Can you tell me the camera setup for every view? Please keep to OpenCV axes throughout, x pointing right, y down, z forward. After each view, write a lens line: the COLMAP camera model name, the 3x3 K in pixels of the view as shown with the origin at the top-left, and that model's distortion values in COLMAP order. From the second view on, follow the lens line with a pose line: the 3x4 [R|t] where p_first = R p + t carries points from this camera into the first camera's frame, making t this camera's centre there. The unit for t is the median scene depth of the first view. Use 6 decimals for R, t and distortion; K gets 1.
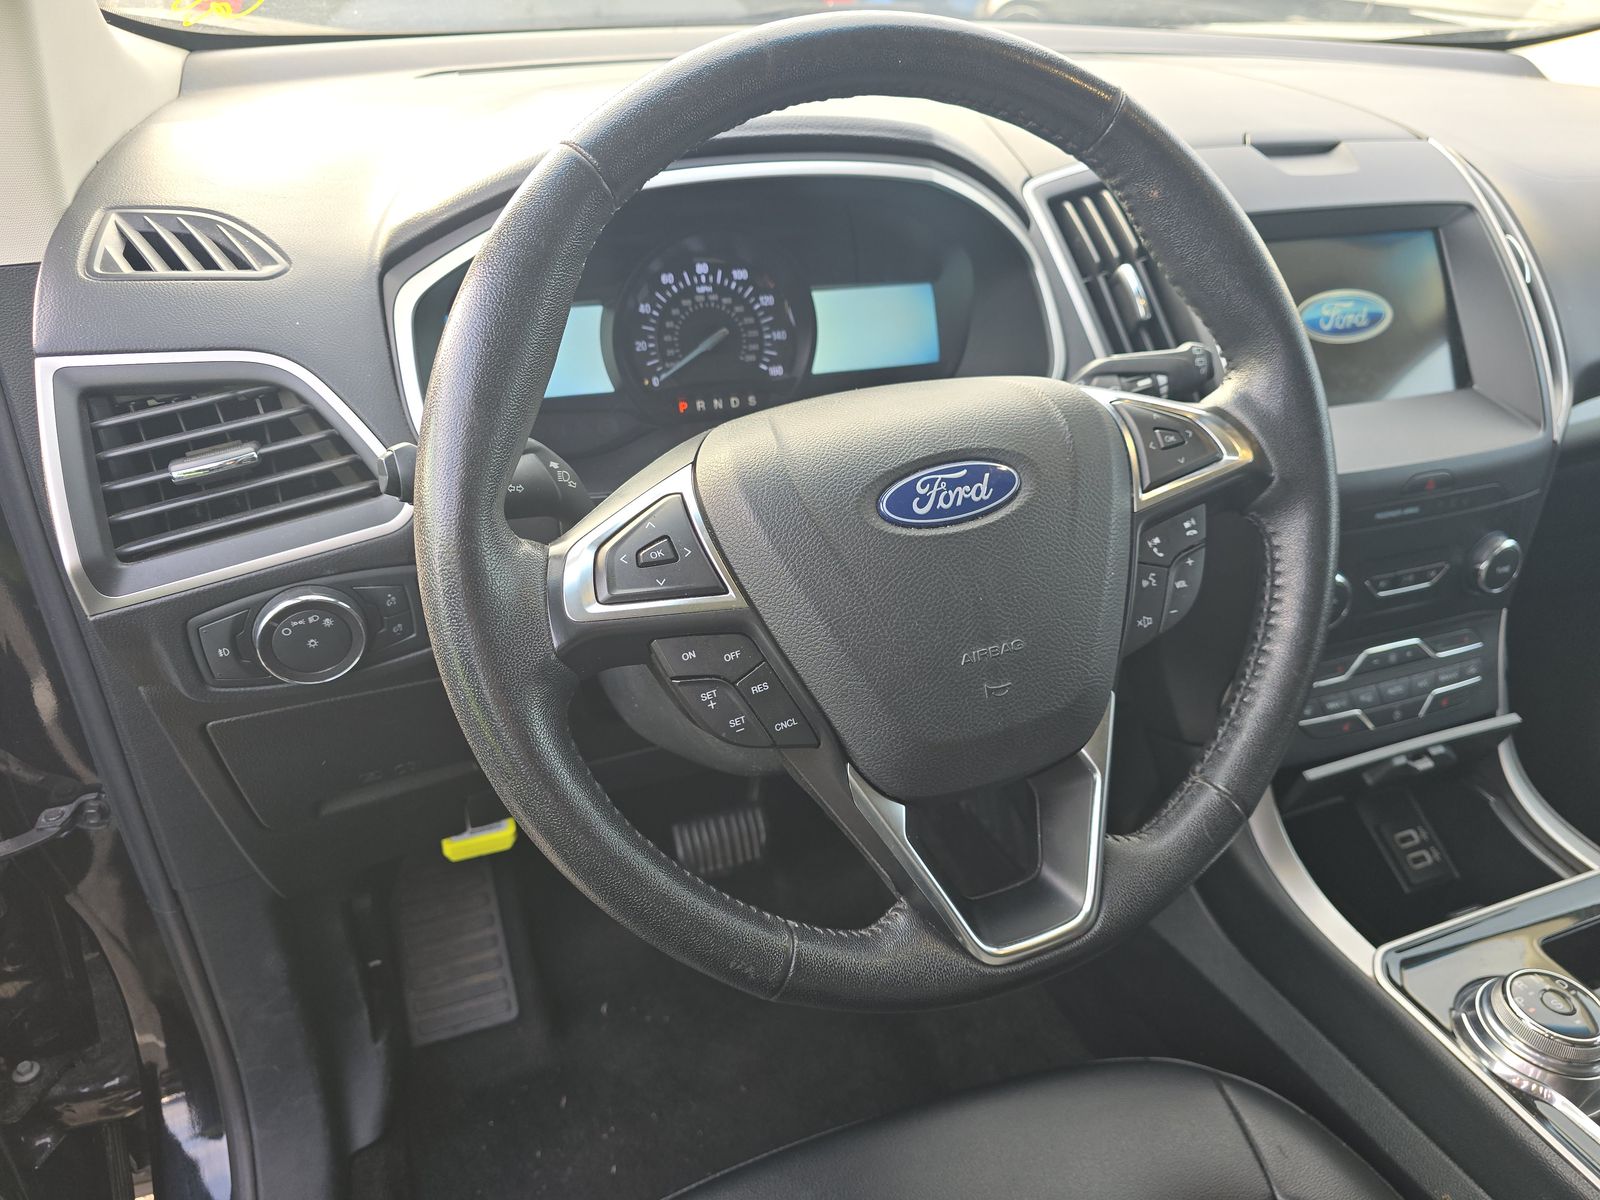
lens RADIAL K [[1071.9, 0, 800.0], [0, 1071.9, 600.0], [0, 0, 1]] dist [0.007045, -0.019981]
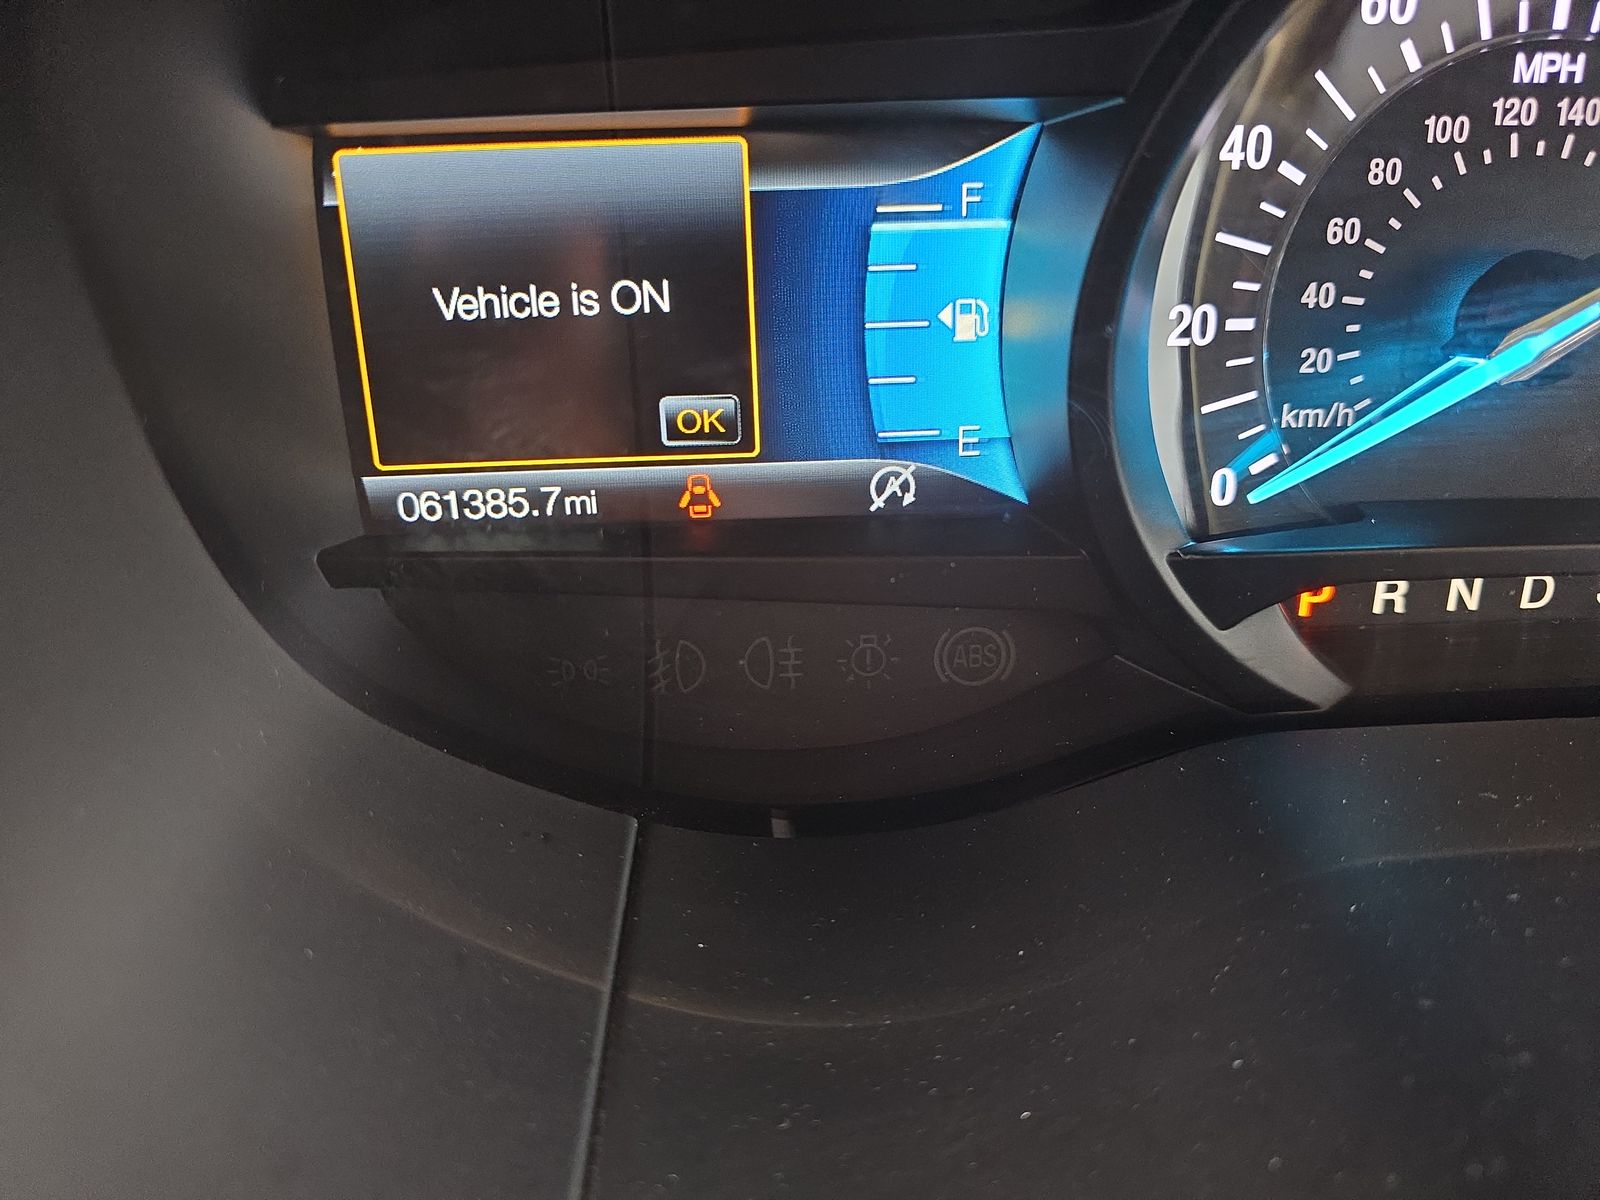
lens RADIAL K [[1071.9, 0, 800.0], [0, 1071.9, 600.0], [0, 0, 1]] dist [0.007045, -0.019981]
pose [[0.947093, 0.174664, -0.269272, -0.151445], [-0.132741, 0.977005, 0.166855, -0.202859], [0.292223, -0.122284, 0.948500, 0.744121]]
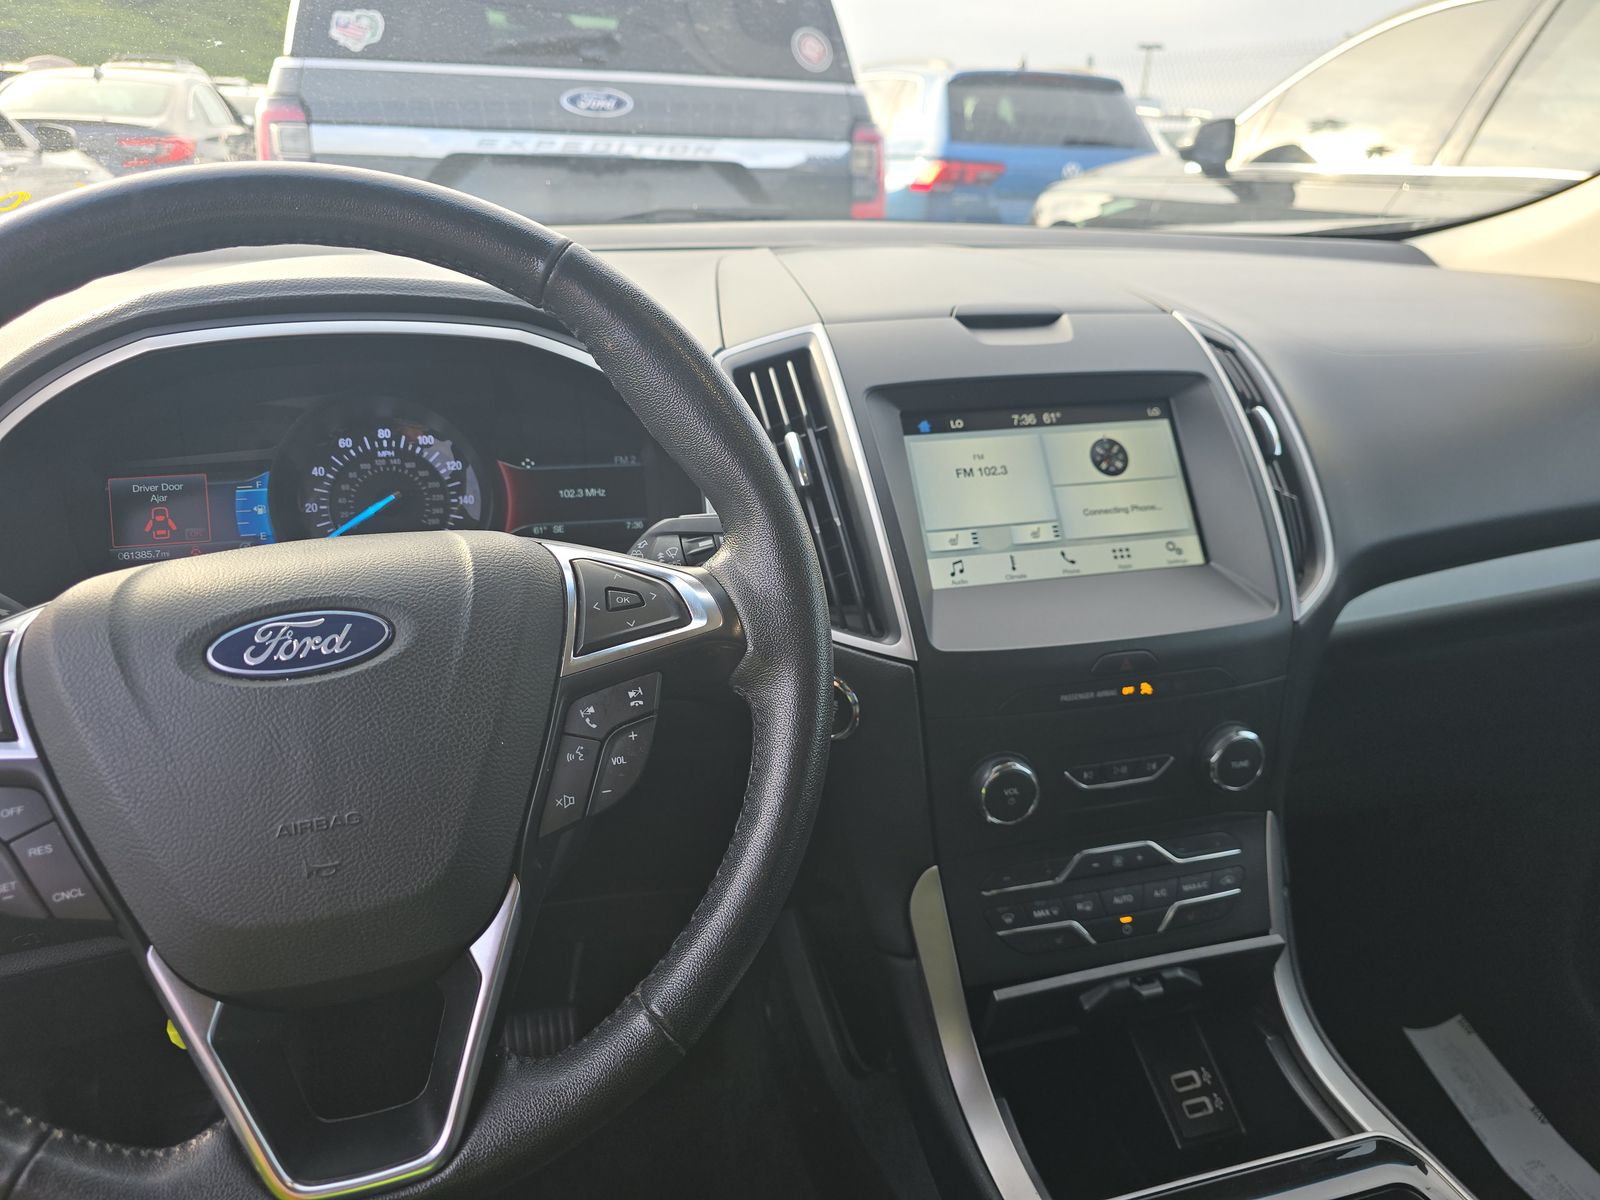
lens RADIAL K [[1071.9, 0, 800.0], [0, 1071.9, 600.0], [0, 0, 1]] dist [0.007045, -0.019981]
pose [[0.995928, 0.018442, -0.088243, 0.381705], [-0.033728, 0.983986, -0.175023, 0.005778], [0.083602, 0.177286, 0.980602, 0.077333]]
